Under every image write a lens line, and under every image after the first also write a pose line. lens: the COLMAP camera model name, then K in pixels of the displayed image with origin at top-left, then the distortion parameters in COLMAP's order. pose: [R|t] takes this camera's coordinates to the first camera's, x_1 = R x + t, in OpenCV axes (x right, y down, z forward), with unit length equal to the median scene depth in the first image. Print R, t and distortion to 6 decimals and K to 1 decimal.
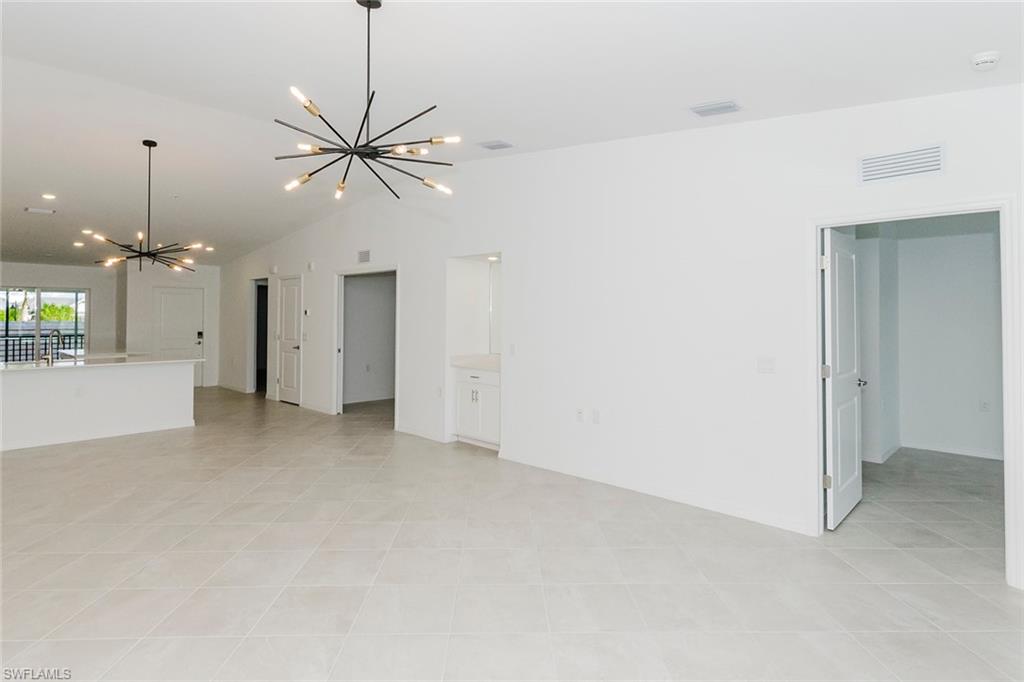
lens RADIAL K [[538.0, 0, 526.6], [0, 538.0, 306.9], [0, 0, 1]] dist [-0.001735, -0.000168]
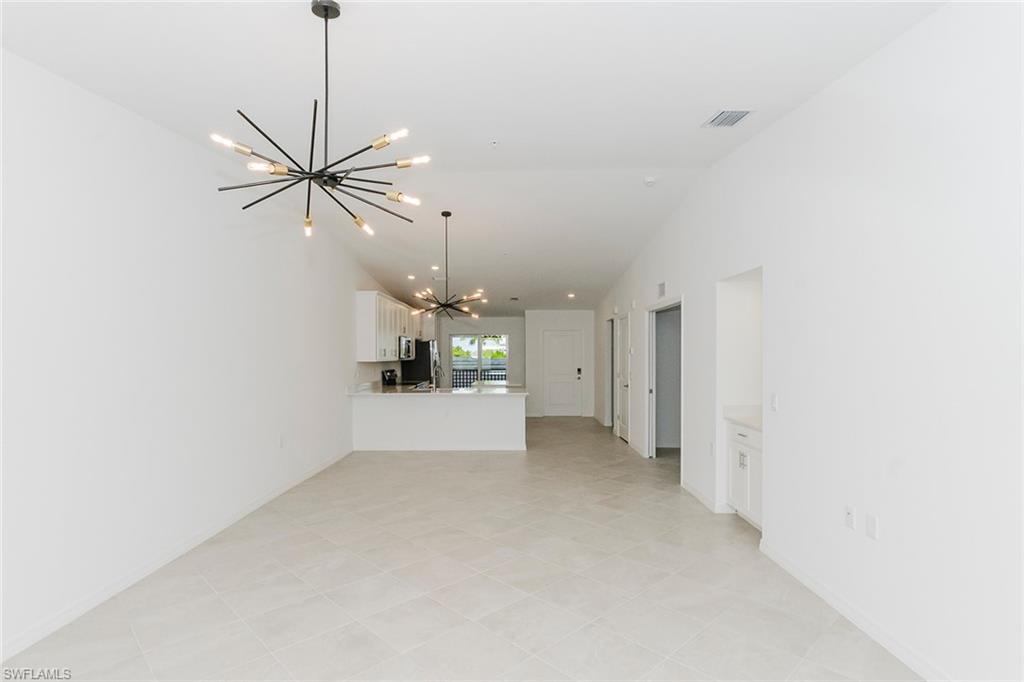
lens RADIAL K [[525.7, 0, 515.0], [0, 525.7, 352.8], [0, 0, 1]] dist [-0.000927, -0.000239]
pose [[0.671552, -0.004977, -0.740941, 0.203317], [0.016801, 0.999823, 0.008512, 0.001648], [0.740767, -0.018165, 0.671517, 0.225099]]
